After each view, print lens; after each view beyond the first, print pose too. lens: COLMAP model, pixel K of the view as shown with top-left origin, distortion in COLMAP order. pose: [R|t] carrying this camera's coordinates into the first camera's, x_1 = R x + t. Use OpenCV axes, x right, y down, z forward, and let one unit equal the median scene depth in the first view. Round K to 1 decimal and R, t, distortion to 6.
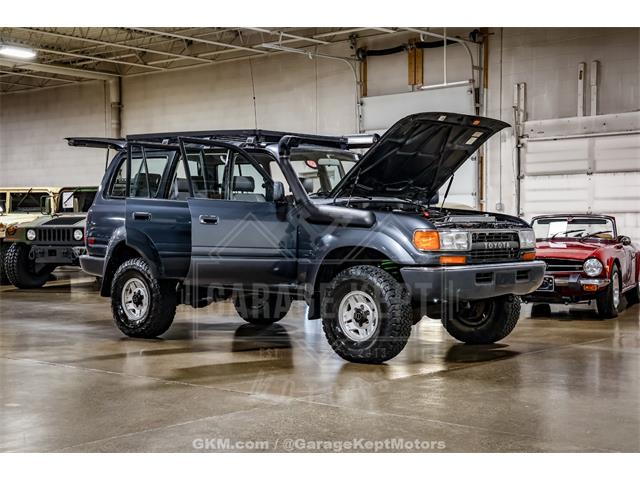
lens RADIAL K [[971.9, 0, 320.0], [0, 971.9, 240.0], [0, 0, 1]] dist [0.130748, 0.072981]
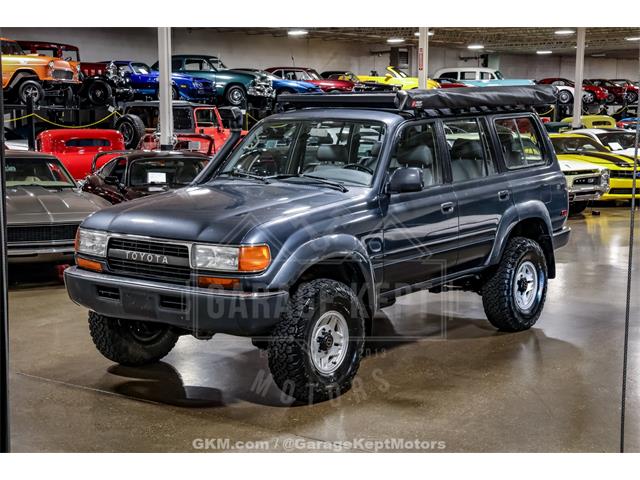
lens RADIAL K [[966.1, 0, 318.9], [0, 966.1, 232.8], [0, 0, 1]] dist [0.152869, 0.060497]
pose [[0.113762, 0.134105, -0.984416, 0.746773], [-0.013471, 0.990965, 0.133440, -0.093390], [0.993417, -0.001919, 0.114541, 0.809183]]
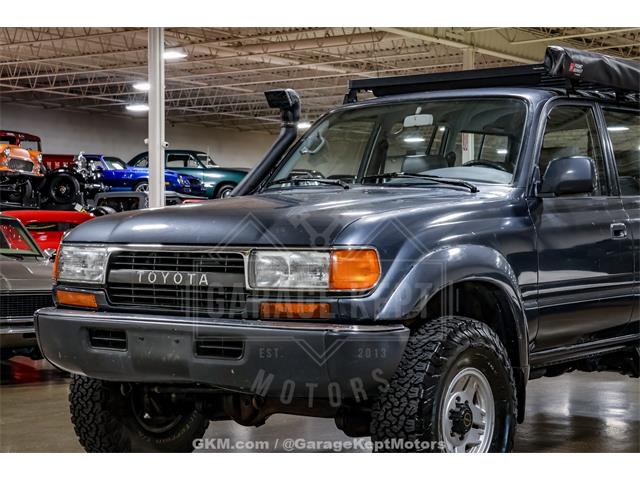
lens RADIAL K [[1135.2, 0, 320.0], [0, 1135.2, 240.0], [0, 0, 1]] dist [0.202417, 0.243684]
pose [[0.118696, 0.016095, -0.992800, 0.584287], [-0.016178, 0.999767, 0.014274, -0.017869], [0.992799, 0.014367, 0.118928, 0.775739]]
